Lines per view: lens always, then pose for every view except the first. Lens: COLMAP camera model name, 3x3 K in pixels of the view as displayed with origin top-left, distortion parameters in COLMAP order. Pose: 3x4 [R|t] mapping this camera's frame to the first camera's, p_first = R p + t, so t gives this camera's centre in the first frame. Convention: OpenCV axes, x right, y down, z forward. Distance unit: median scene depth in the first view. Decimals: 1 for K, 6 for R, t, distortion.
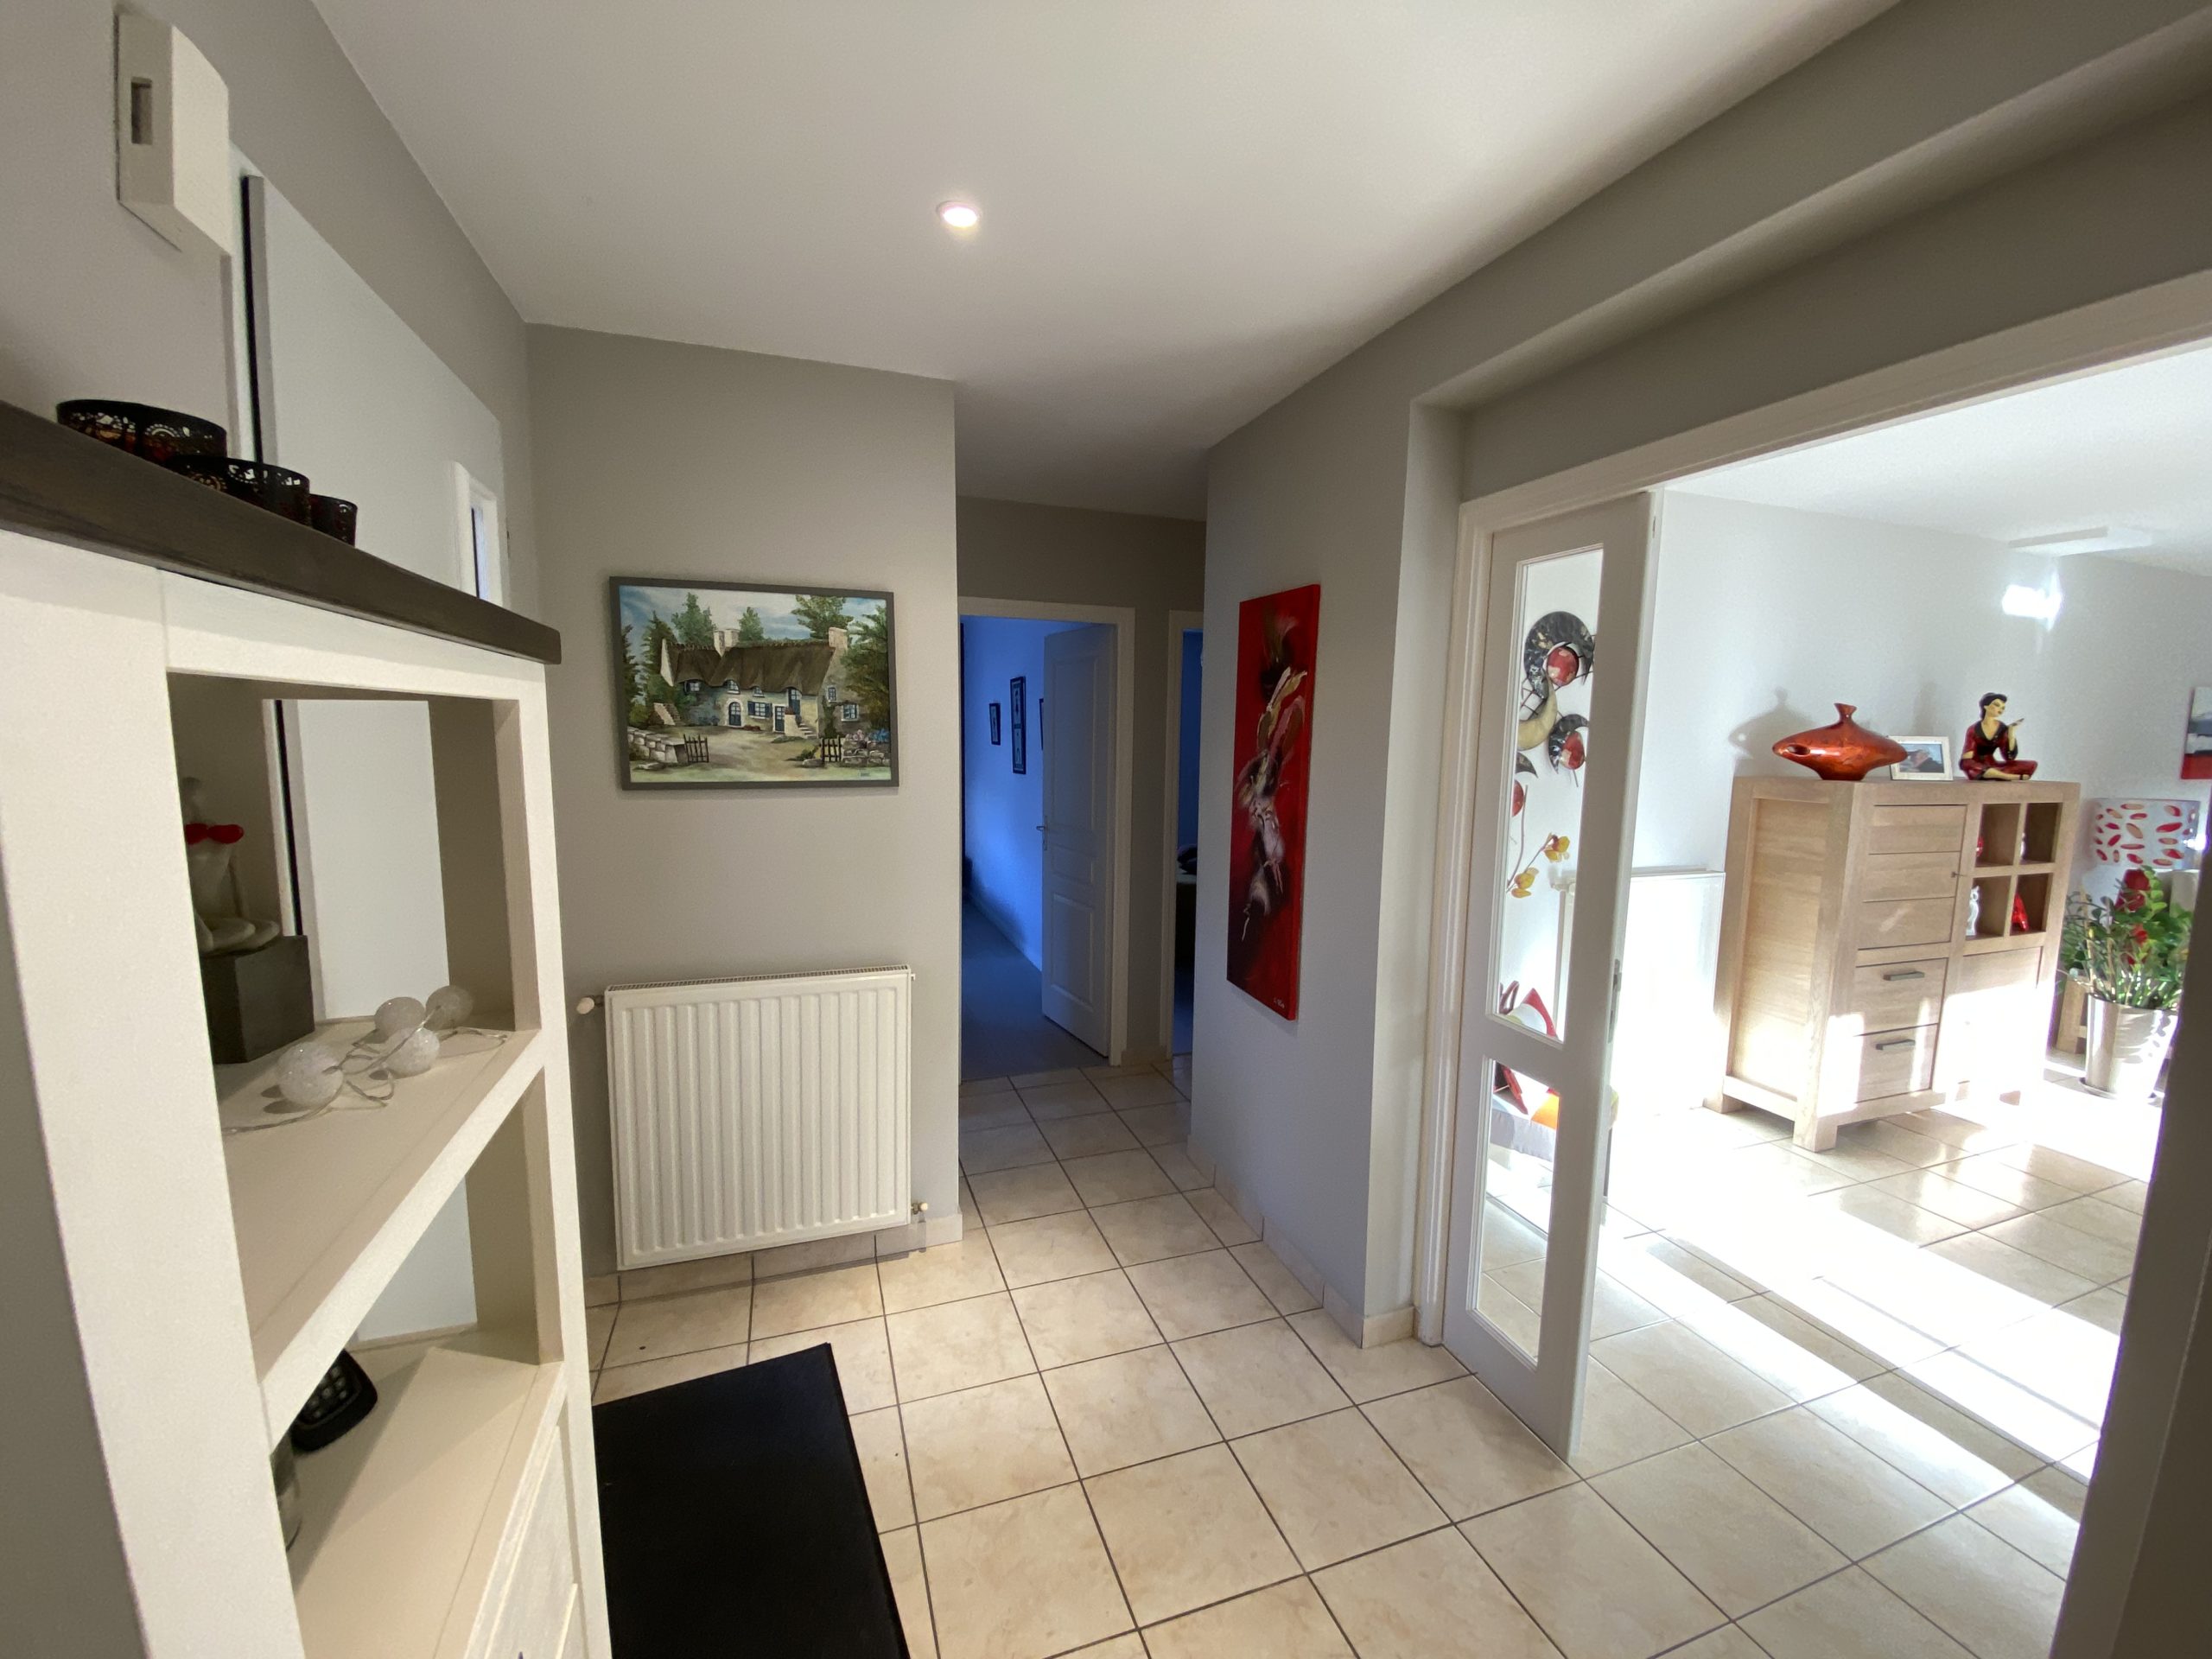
lens RADIAL K [[899.8, 0, 1103.9], [0, 899.8, 823.9], [0, 0, 1]] dist [0.002069, -0.000397]
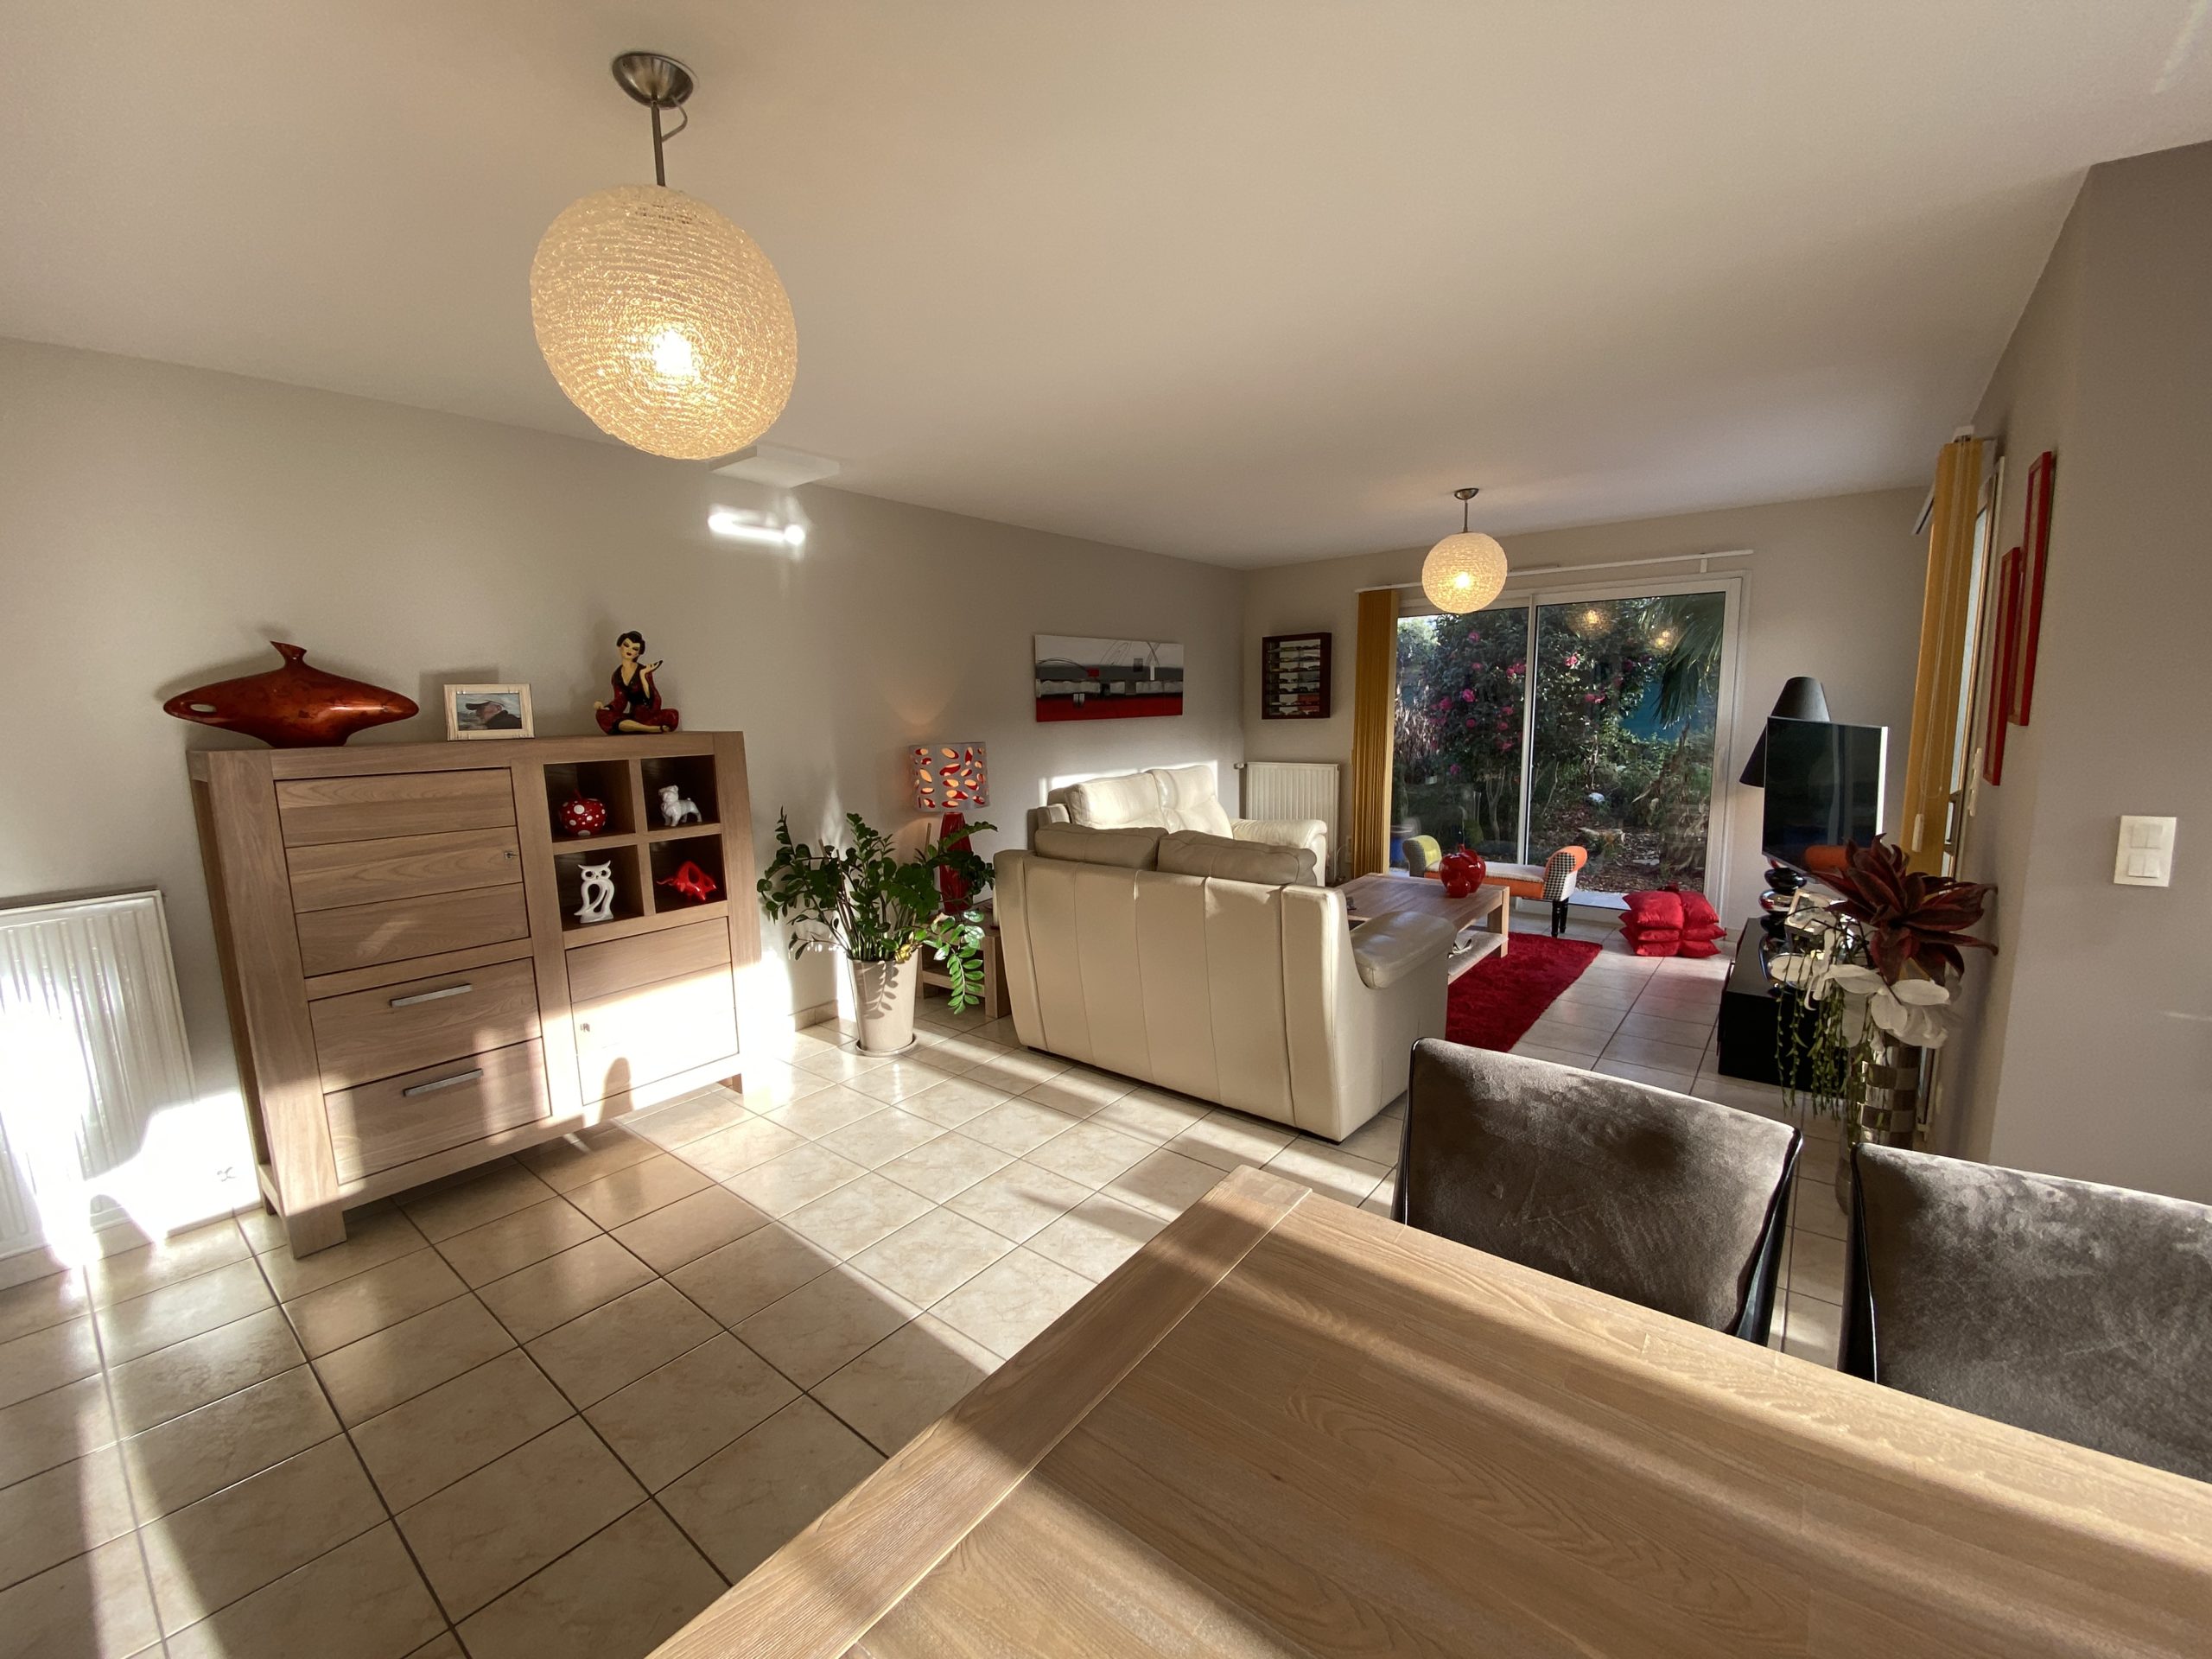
lens RADIAL K [[899.8, 0, 1117.6], [0, 899.8, 815.7], [0, 0, 1]] dist [0.002069, -0.000397]
pose [[0.847006, -0.101929, 0.521719, 0.940029], [0.092435, 0.994734, 0.044276, 0.034327], [-0.523485, 0.010723, 0.851968, 0.027370]]
